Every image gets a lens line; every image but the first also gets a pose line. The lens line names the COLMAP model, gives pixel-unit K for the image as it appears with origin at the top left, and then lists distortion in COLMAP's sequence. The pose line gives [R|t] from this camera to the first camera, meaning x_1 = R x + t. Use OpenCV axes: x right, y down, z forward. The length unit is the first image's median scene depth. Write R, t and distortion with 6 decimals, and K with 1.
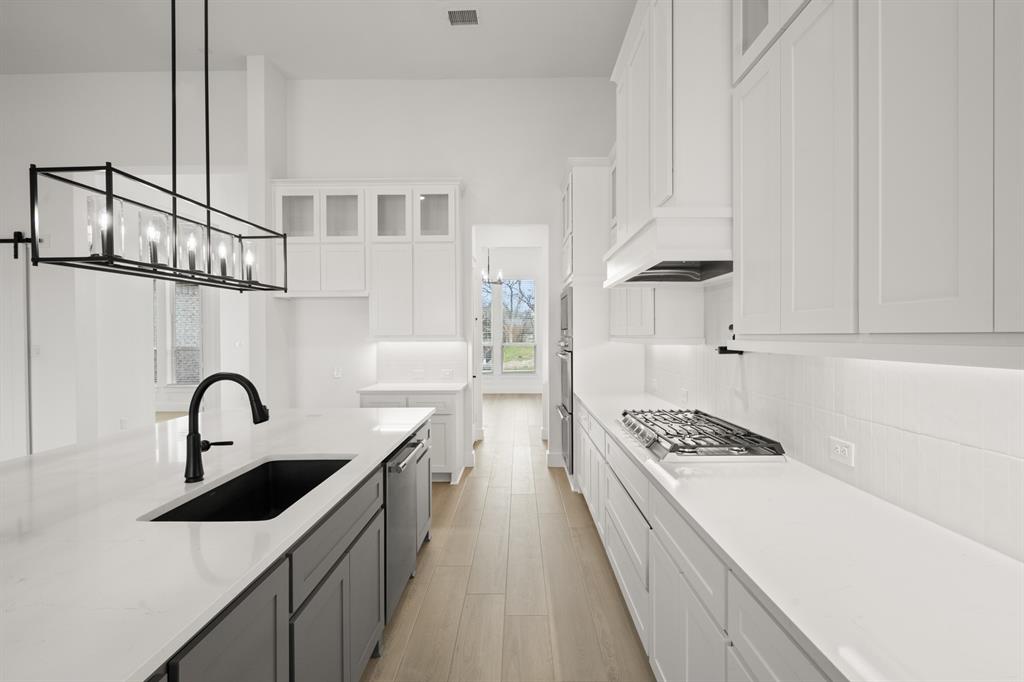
lens RADIAL K [[467.7, 0, 515.9], [0, 467.7, 338.4], [0, 0, 1]] dist [-0.001725, -0.000308]
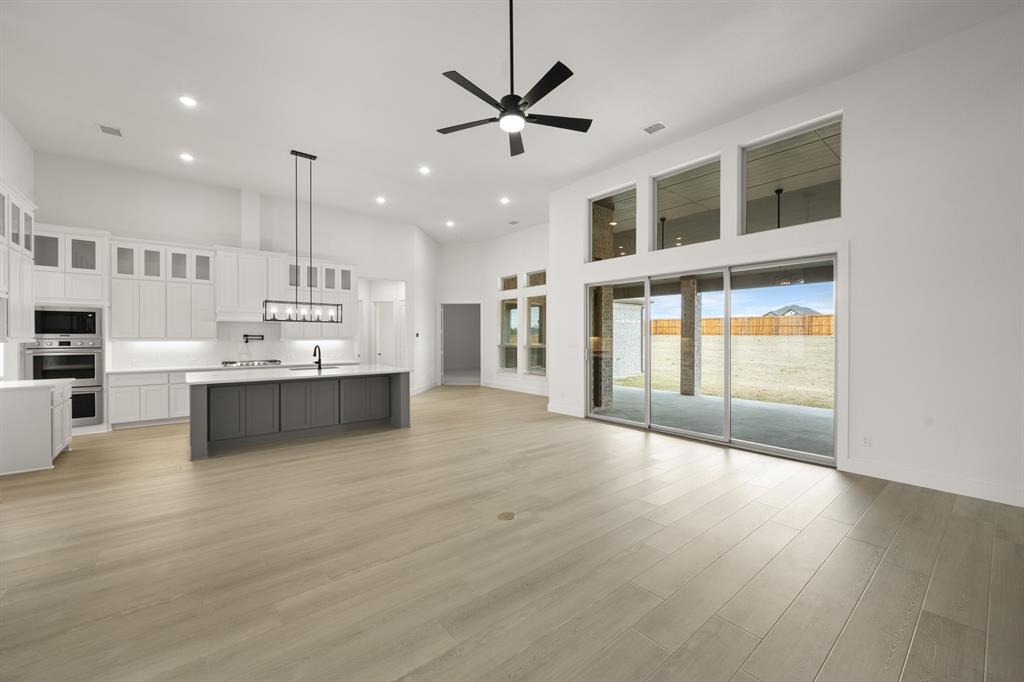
lens RADIAL K [[403.4, 0, 513.7], [0, 403.4, 338.9], [0, 0, 1]] dist [-0.000265, 0.000069]
pose [[-0.639912, 0.003255, 0.768442, -1.913940], [0.010199, 0.999939, 0.004258, 0.006477], [-0.768381, 0.010562, -0.639906, 0.806378]]
